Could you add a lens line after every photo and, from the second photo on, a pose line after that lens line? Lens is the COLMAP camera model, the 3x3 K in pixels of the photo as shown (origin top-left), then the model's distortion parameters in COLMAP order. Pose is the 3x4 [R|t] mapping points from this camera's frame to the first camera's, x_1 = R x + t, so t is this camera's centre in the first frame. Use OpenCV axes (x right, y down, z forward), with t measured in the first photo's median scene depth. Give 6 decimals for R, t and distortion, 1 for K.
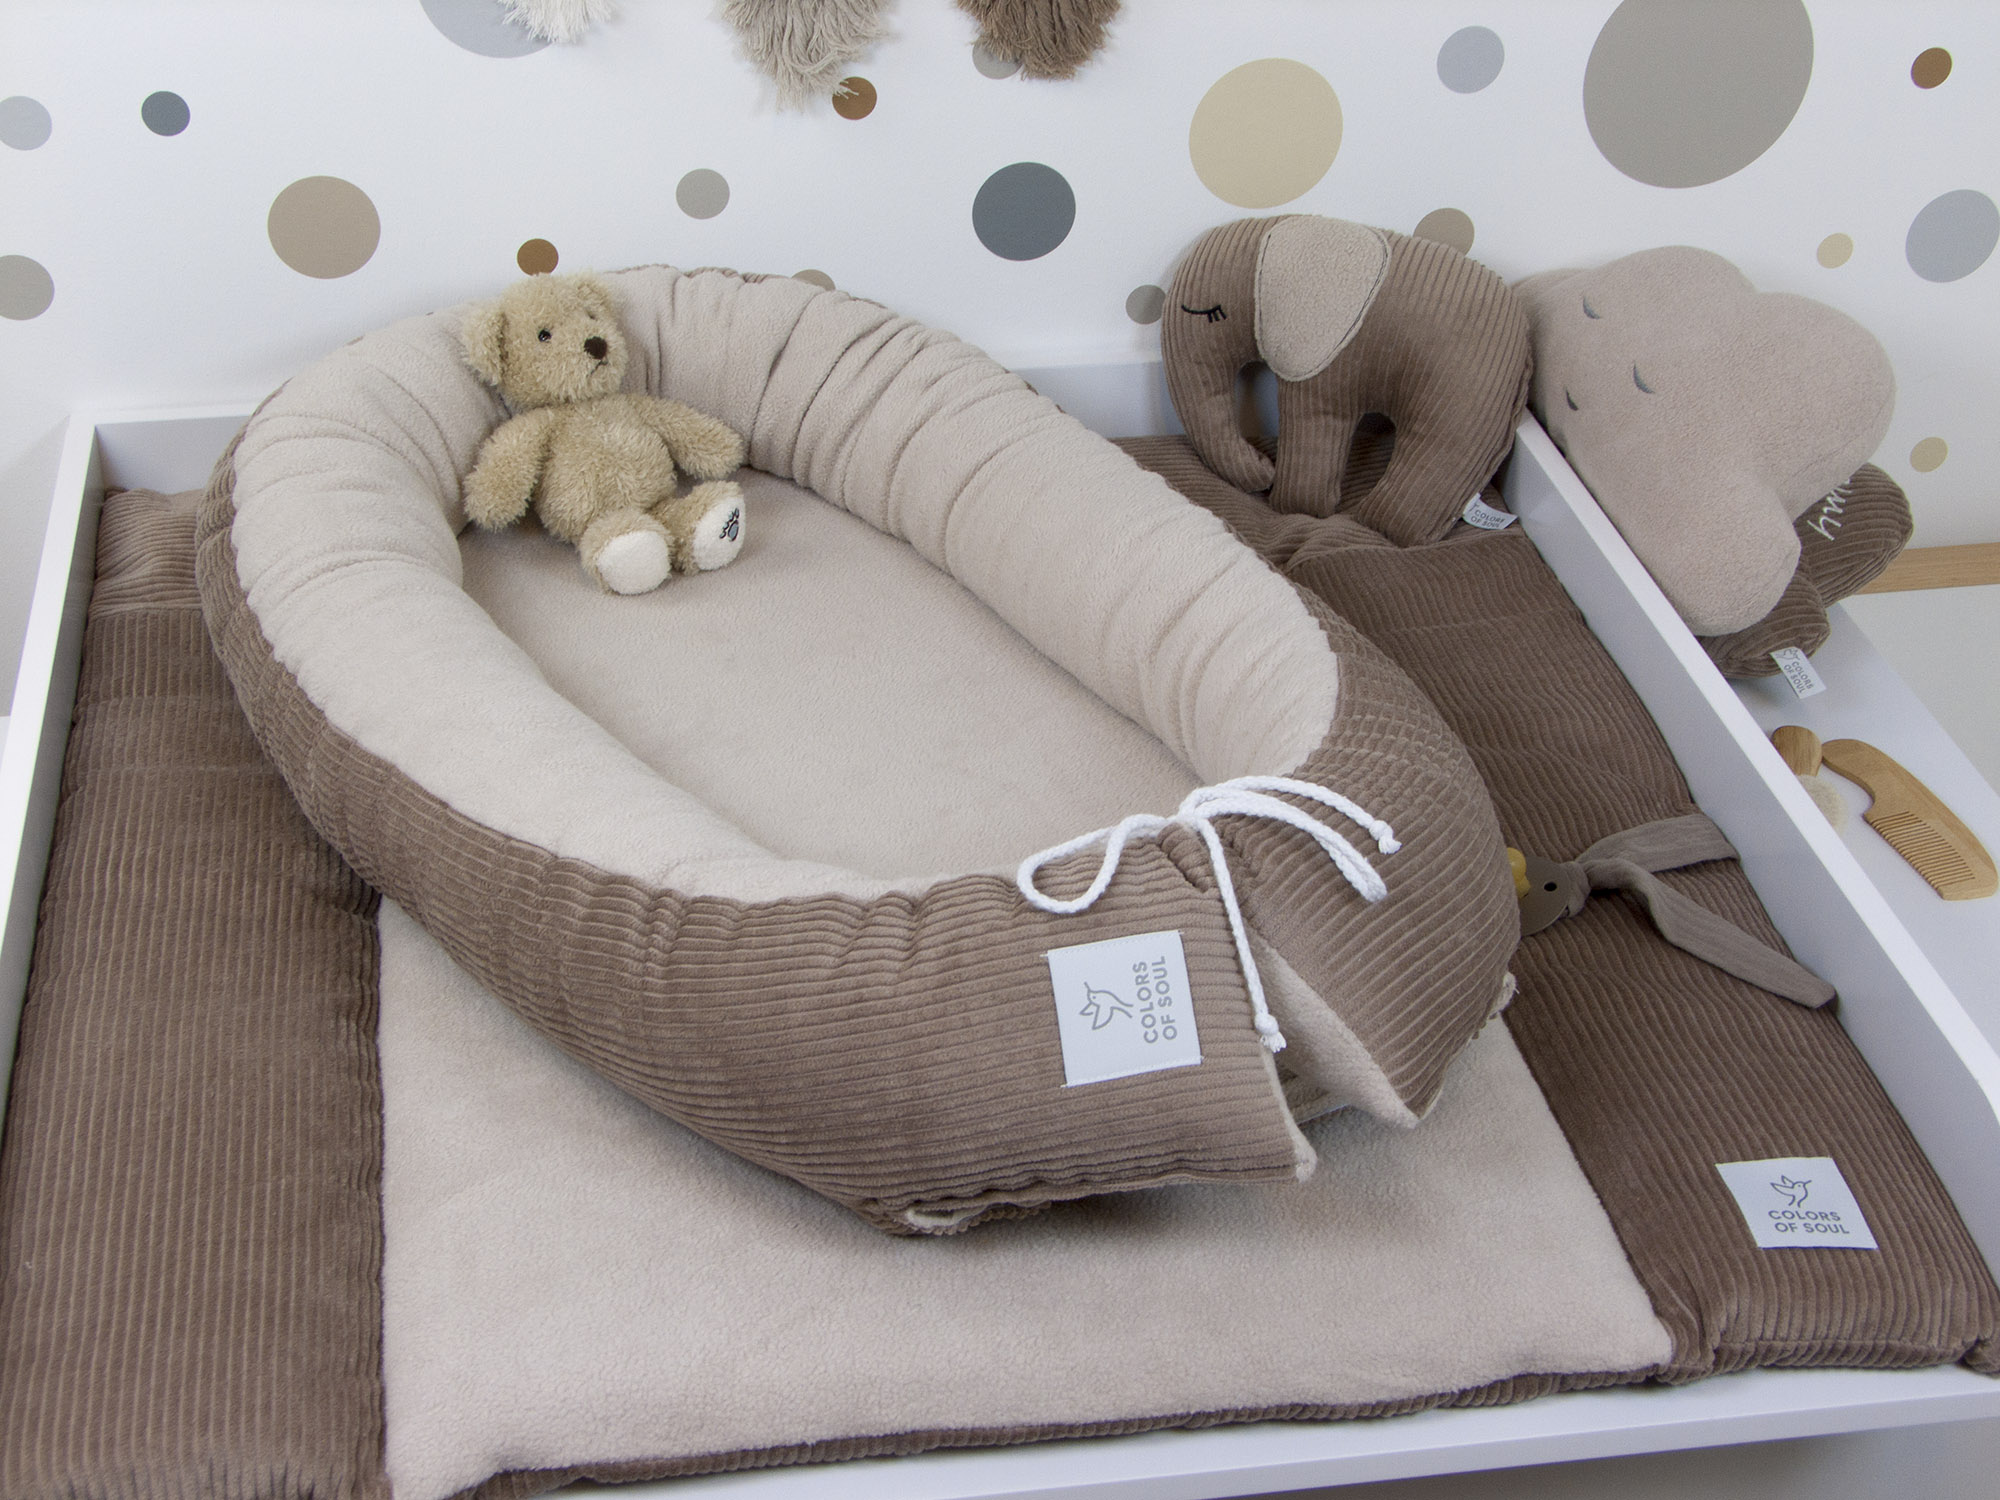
lens RADIAL K [[3200.5, 0, 1000.0], [0, 3200.5, 750.0], [0, 0, 1]] dist [0.018642, 0.171553]
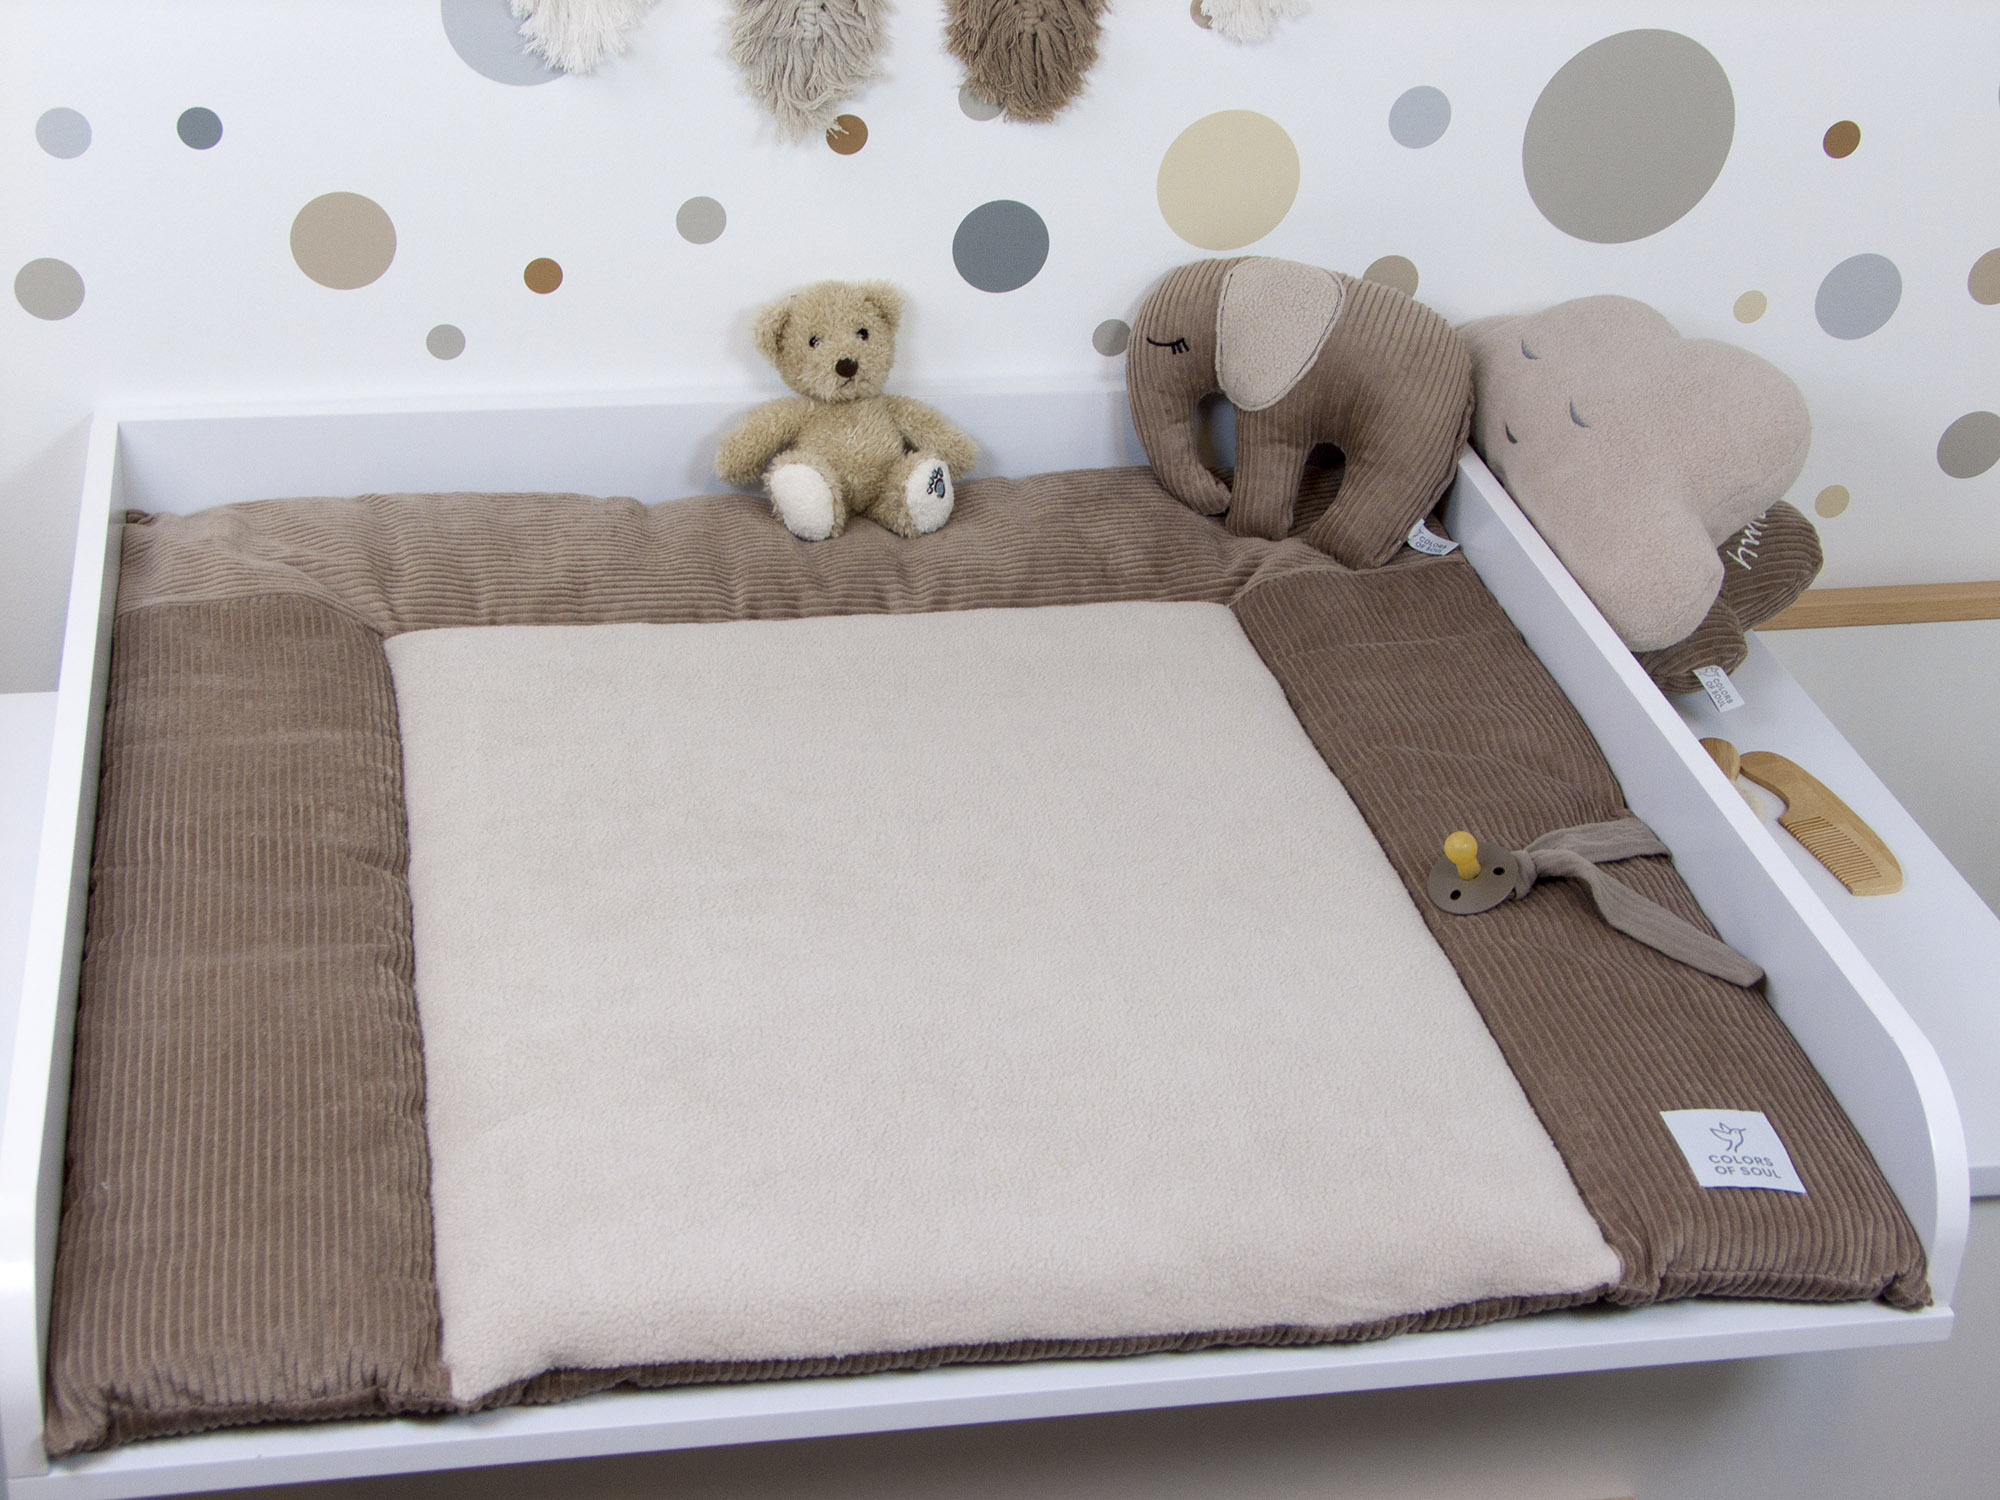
lens RADIAL K [[3200.5, 0, 1000.0], [0, 3200.5, 750.0], [0, 0, 1]] dist [0.018642, 0.171553]
pose [[0.998807, 0.020543, 0.044295, -0.049748], [-0.019332, 0.999432, -0.027607, 0.038662], [-0.044837, 0.026717, 0.998637, -0.078016]]
